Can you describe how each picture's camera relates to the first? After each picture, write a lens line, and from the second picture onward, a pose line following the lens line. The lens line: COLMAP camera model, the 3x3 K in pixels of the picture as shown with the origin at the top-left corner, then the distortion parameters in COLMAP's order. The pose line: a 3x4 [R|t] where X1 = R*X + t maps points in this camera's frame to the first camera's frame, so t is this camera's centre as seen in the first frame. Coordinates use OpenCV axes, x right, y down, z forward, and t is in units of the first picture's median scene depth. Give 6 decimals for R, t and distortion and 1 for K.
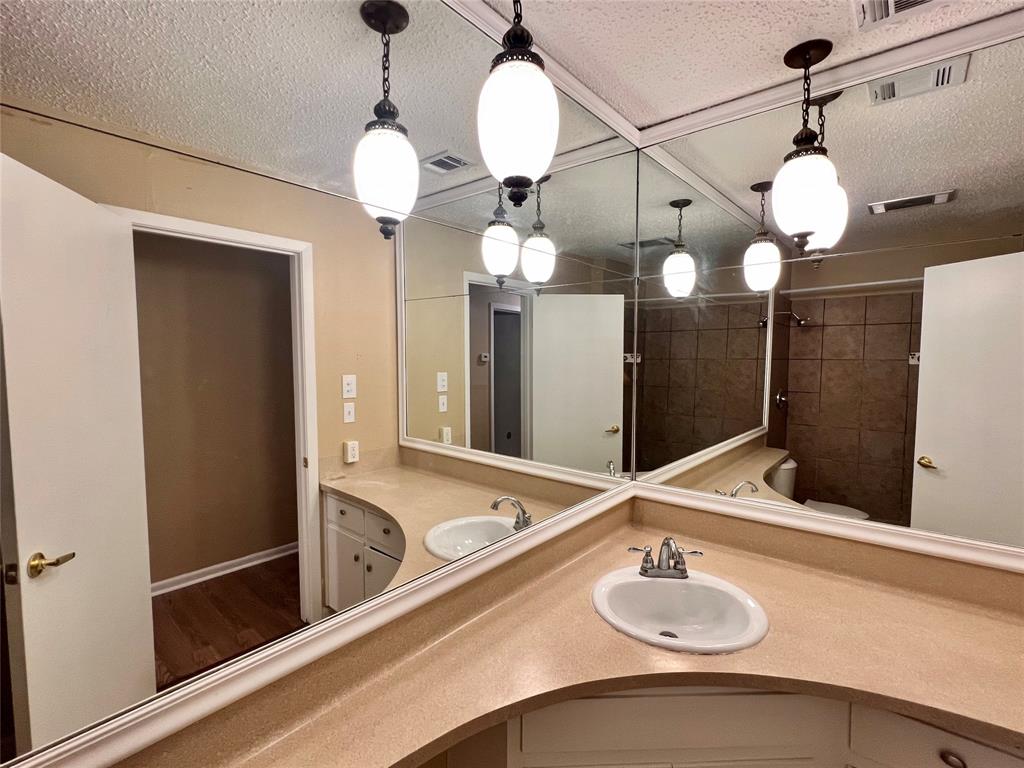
lens RADIAL K [[480.5, 0, 510.3], [0, 480.5, 382.8], [0, 0, 1]] dist [-0.001965, 0.000864]
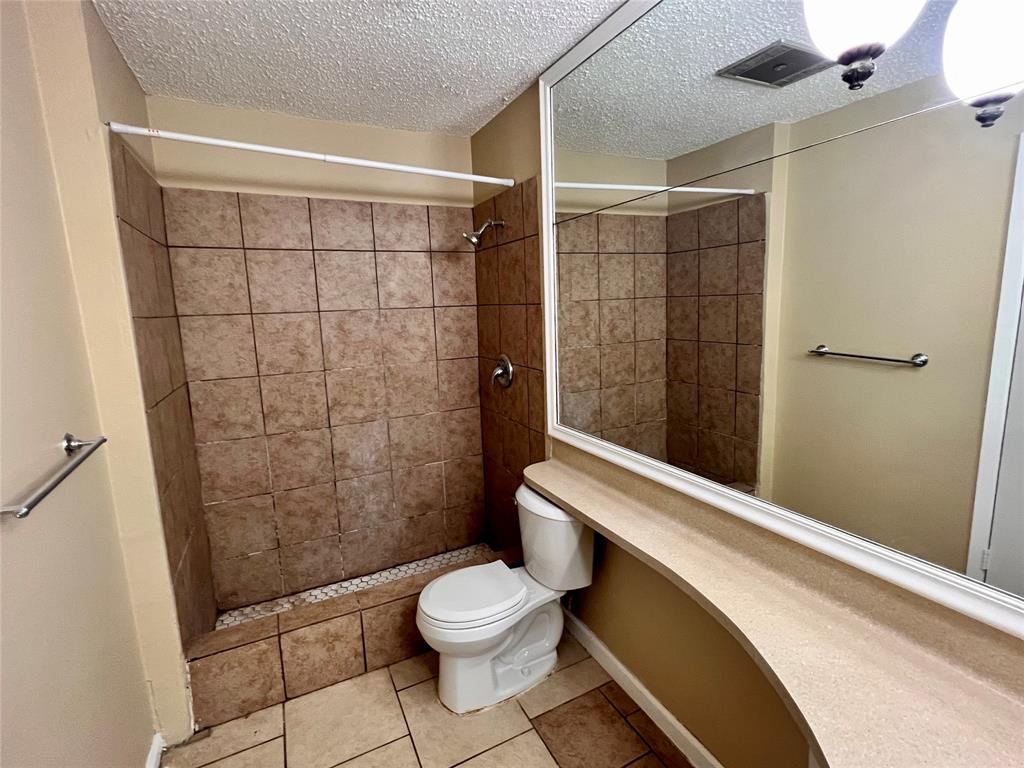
lens RADIAL K [[480.5, 0, 510.3], [0, 480.5, 382.8], [0, 0, 1]] dist [-0.001965, 0.000864]
pose [[0.398735, -0.170066, 0.901159, 0.012811], [0.094051, 0.985057, 0.144285, -0.032181], [-0.912231, 0.027223, 0.408772, 0.646251]]
